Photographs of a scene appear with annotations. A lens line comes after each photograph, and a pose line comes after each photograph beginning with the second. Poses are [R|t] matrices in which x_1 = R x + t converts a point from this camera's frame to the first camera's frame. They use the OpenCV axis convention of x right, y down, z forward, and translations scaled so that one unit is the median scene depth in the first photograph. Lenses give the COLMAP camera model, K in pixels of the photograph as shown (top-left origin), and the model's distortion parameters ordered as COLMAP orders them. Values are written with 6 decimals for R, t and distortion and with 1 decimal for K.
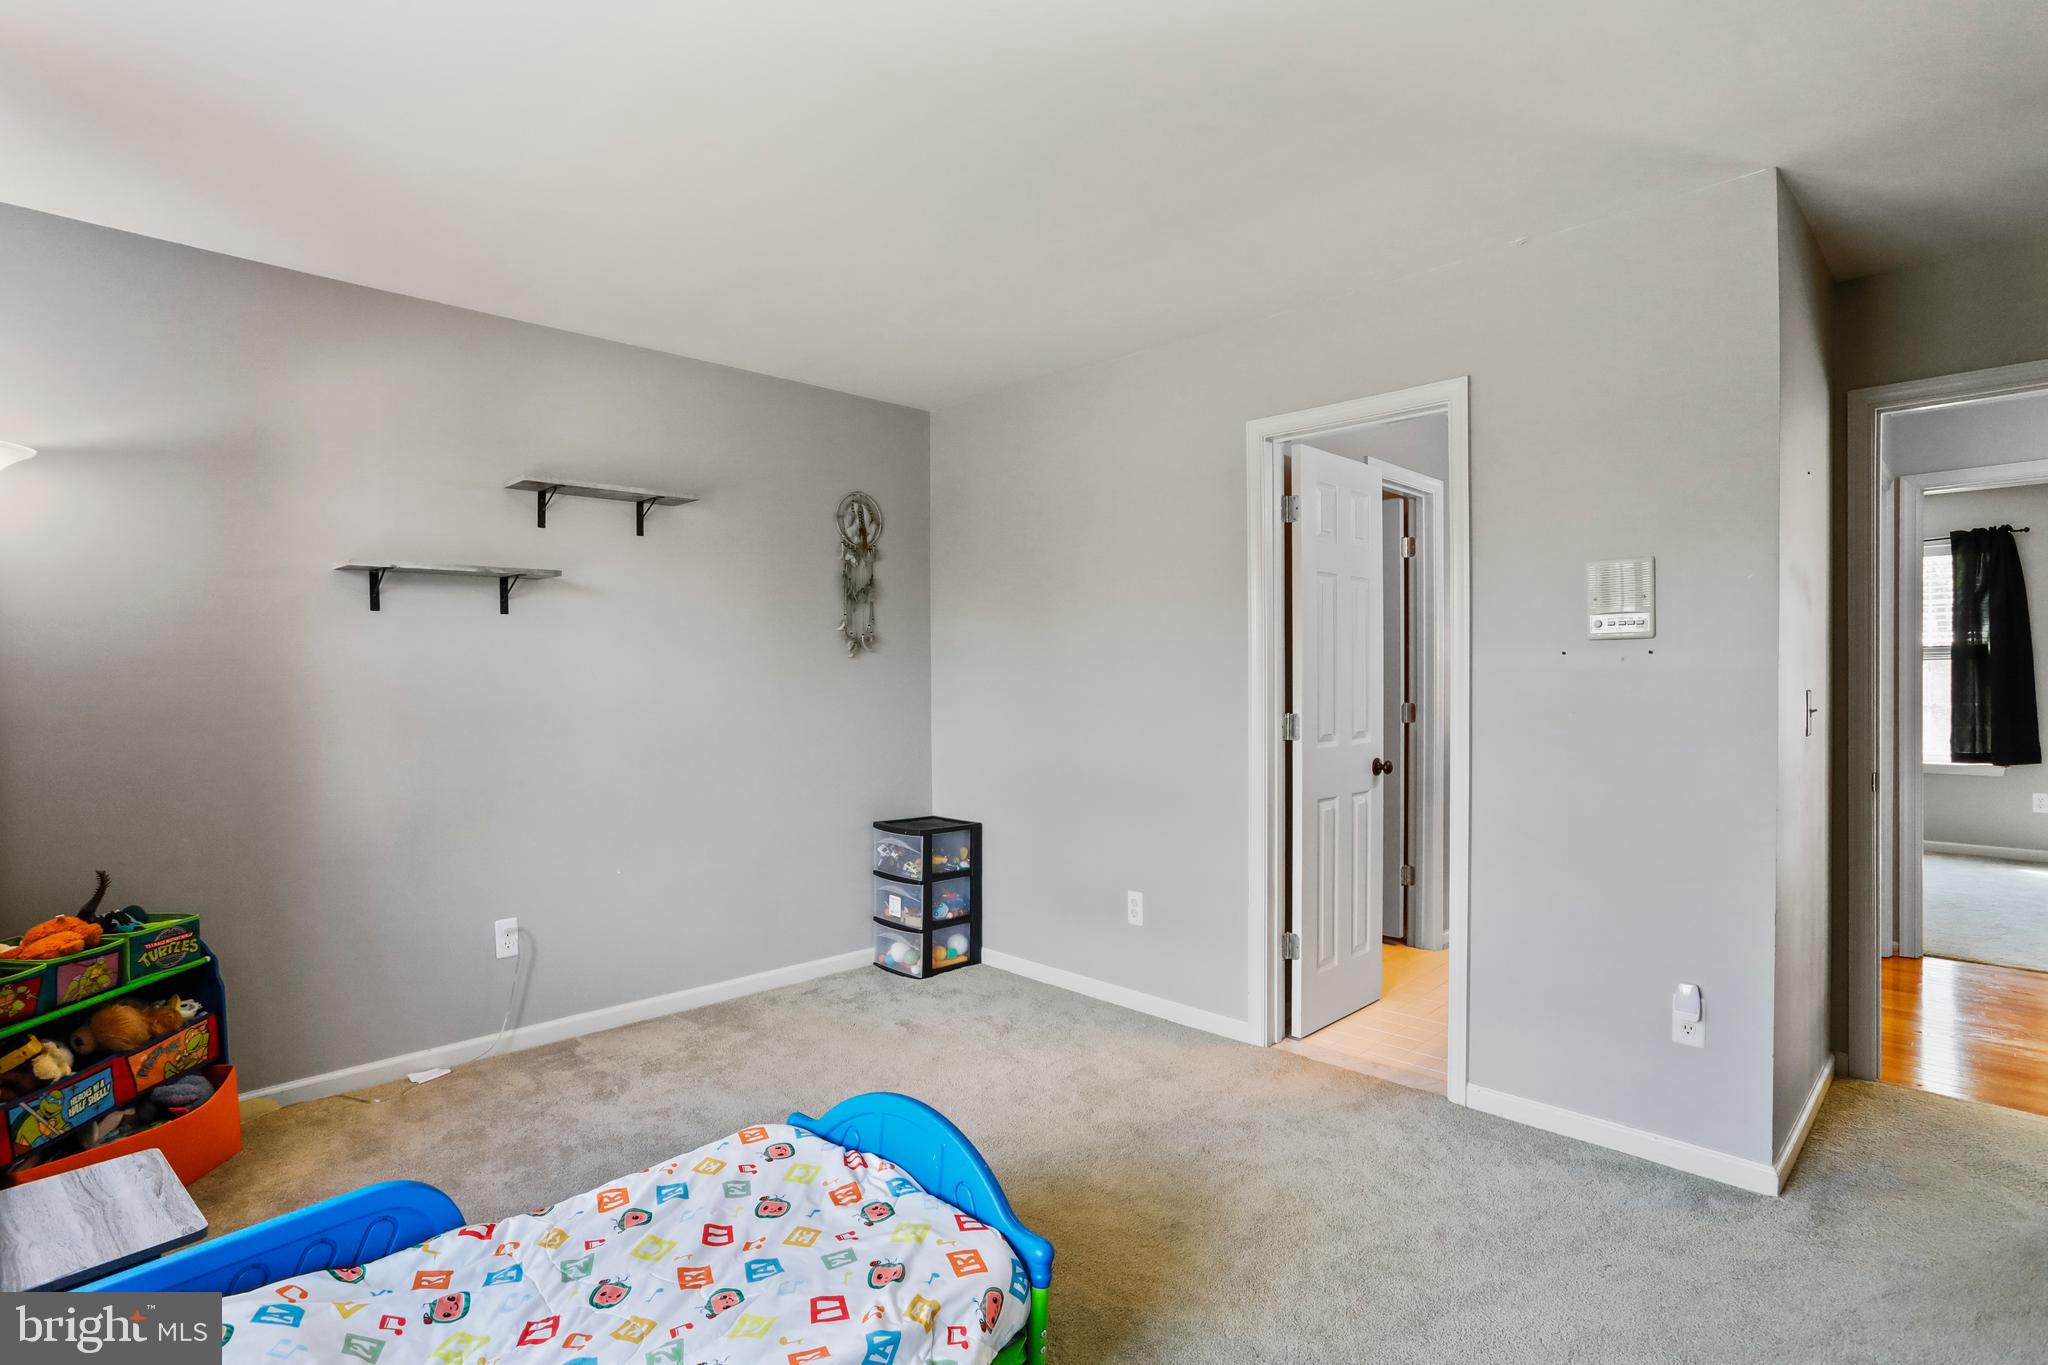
lens RADIAL K [[1017.4, 0, 1017.8], [0, 1017.4, 675.4], [0, 0, 1]] dist [-0.038628, 0.015961]
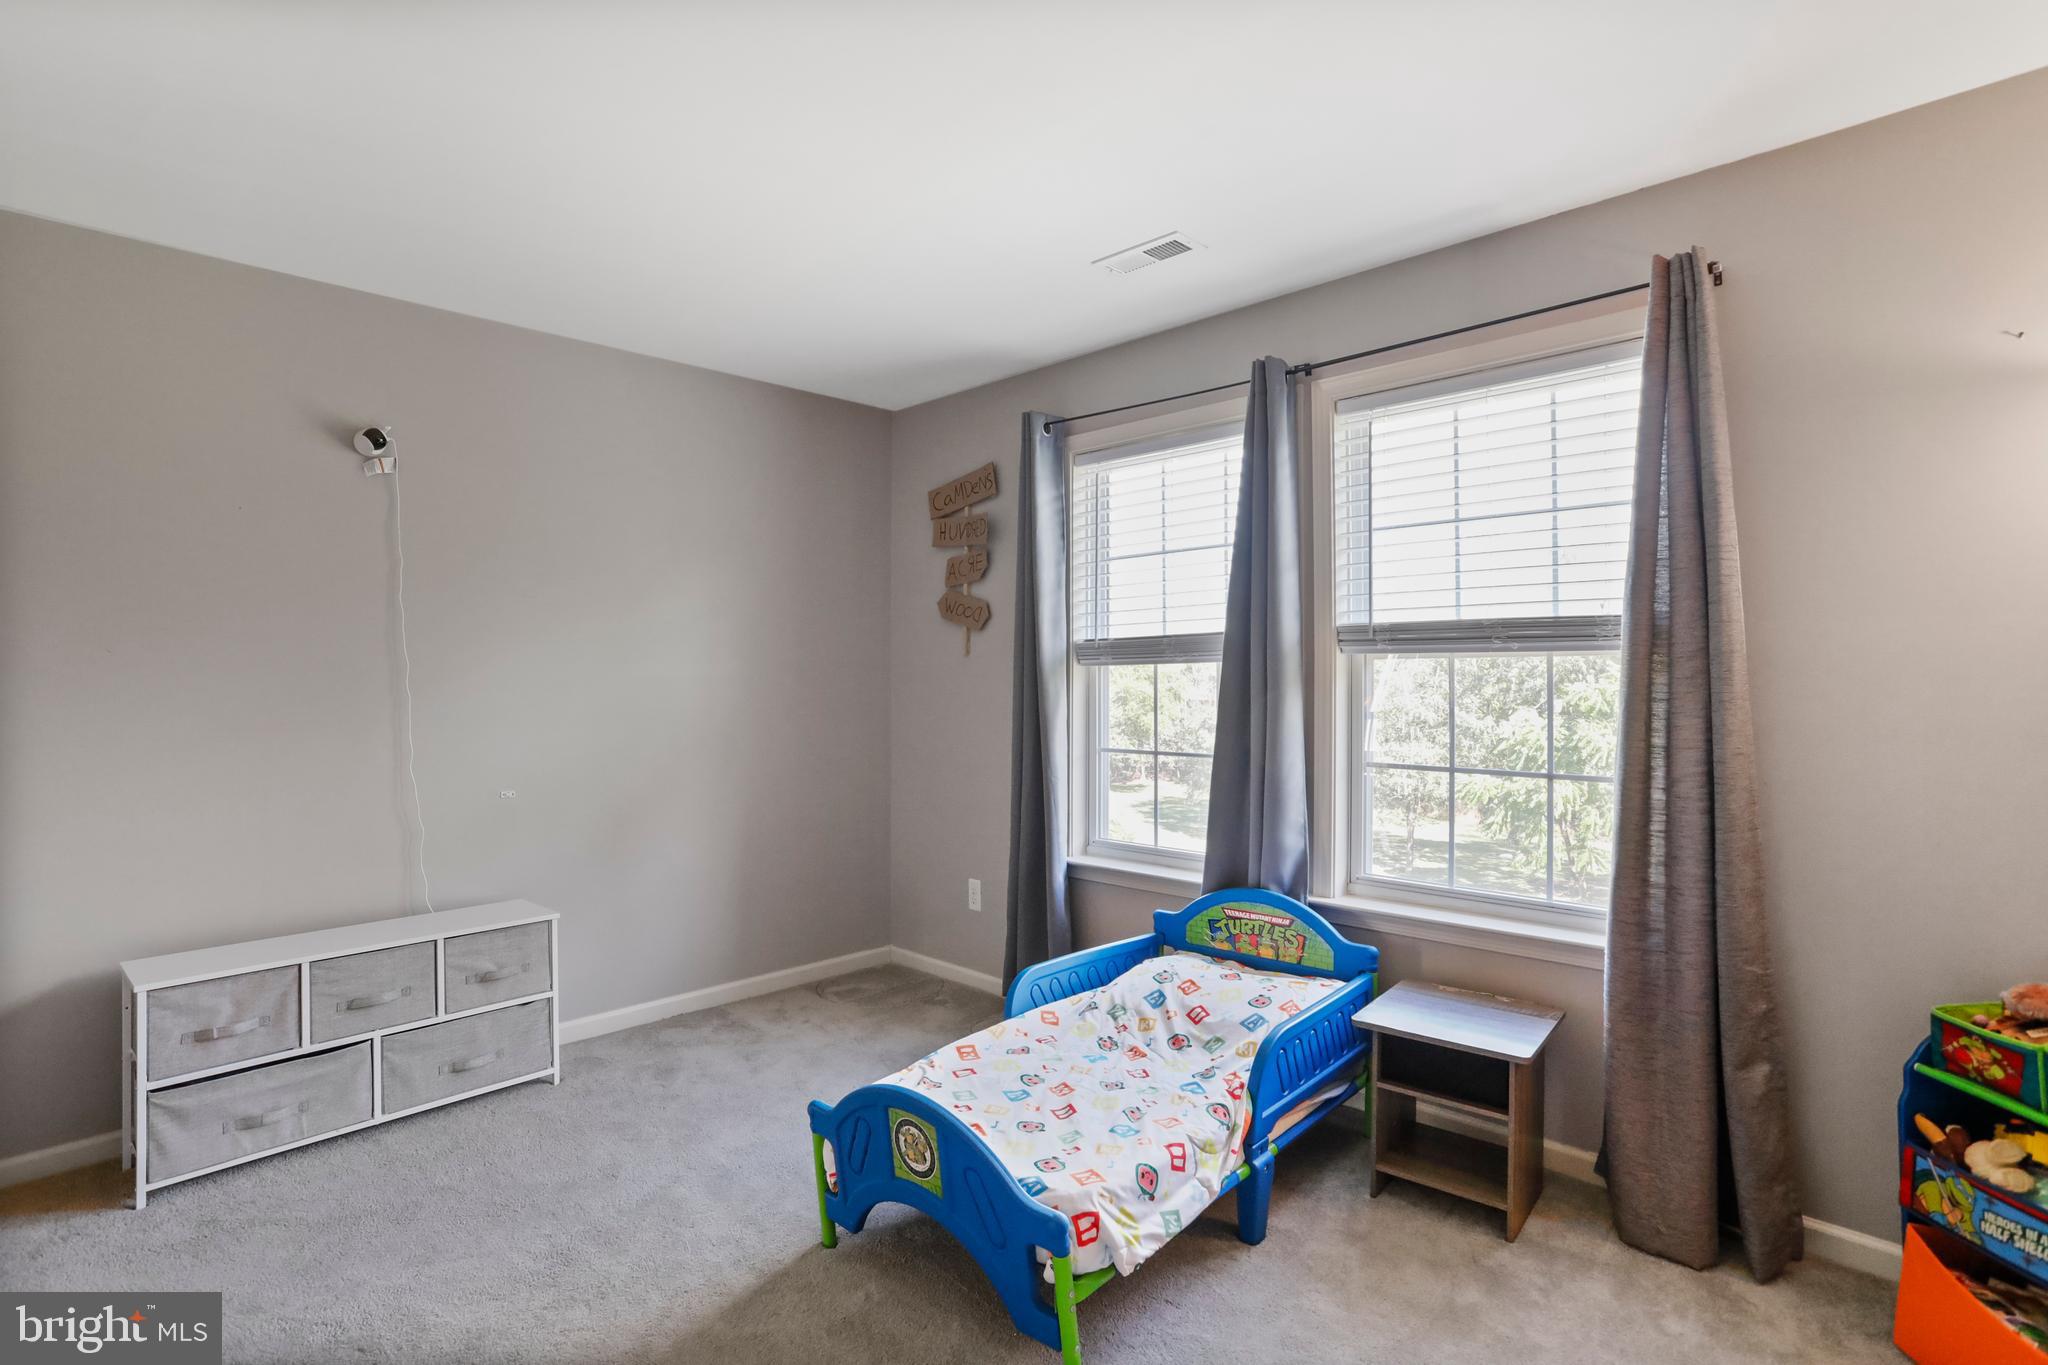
lens RADIAL K [[1017.4, 0, 1030.2], [0, 1017.4, 684.7], [0, 0, 1]] dist [-0.038628, 0.015961]
pose [[-0.999677, 0.010190, -0.023276, -0.113811], [0.009834, 0.999834, 0.015334, -0.007992], [0.023428, 0.015100, -0.999611, 1.133779]]
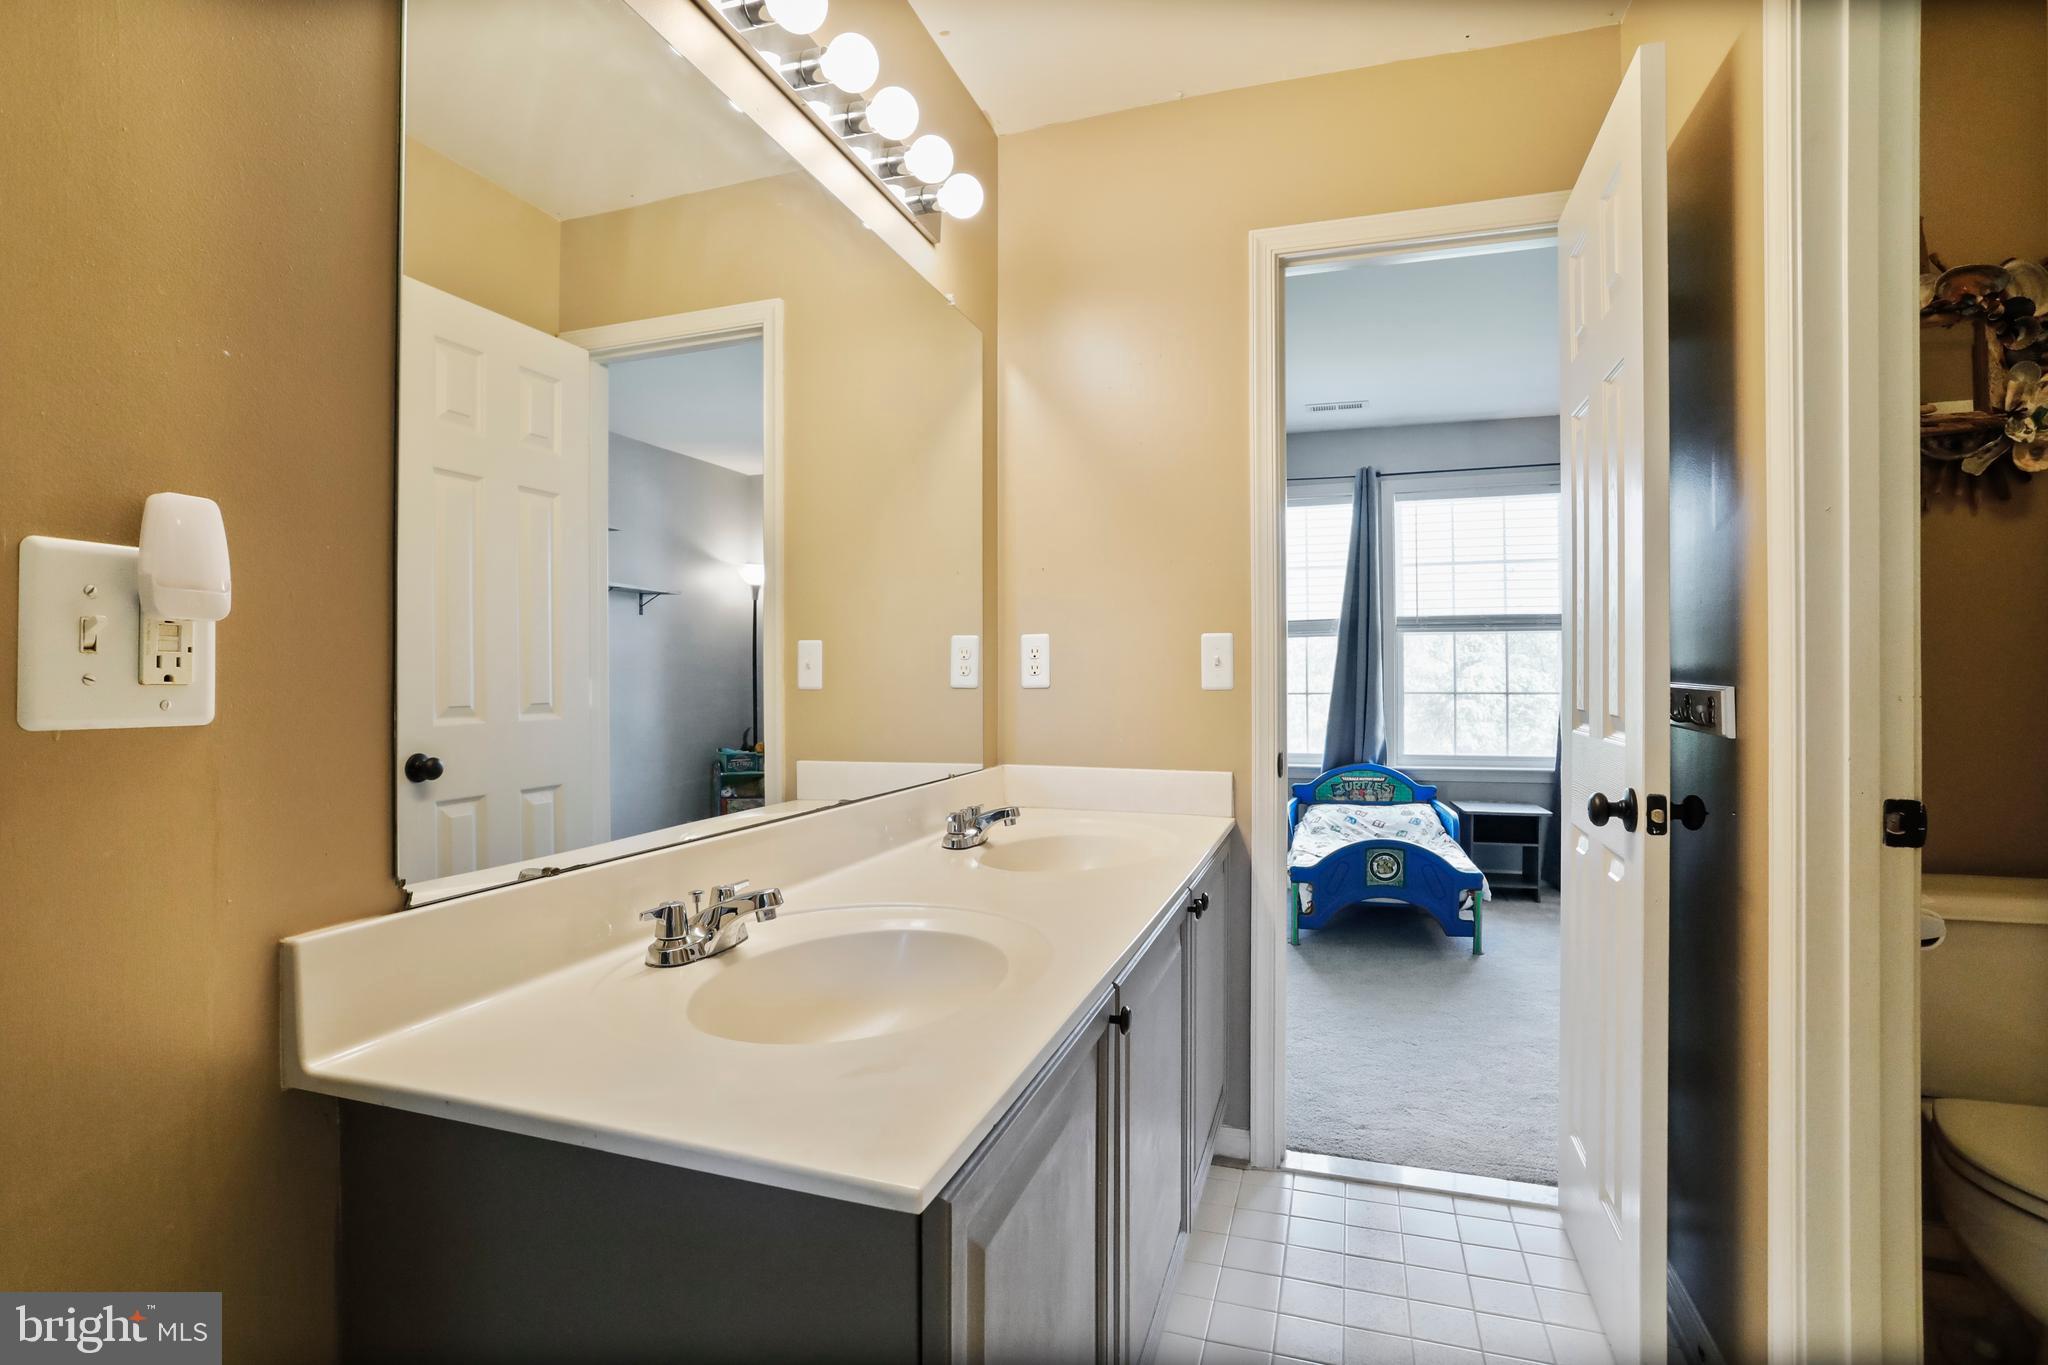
lens RADIAL K [[1017.4, 0, 1027.9], [0, 1017.4, 678.8], [0, 0, 1]] dist [-0.038628, 0.015961]
pose [[-0.879731, 0.012237, -0.475314, 0.867502], [0.007379, 0.999900, 0.012084, 0.031036], [0.475414, 0.007124, -0.879733, 1.393209]]
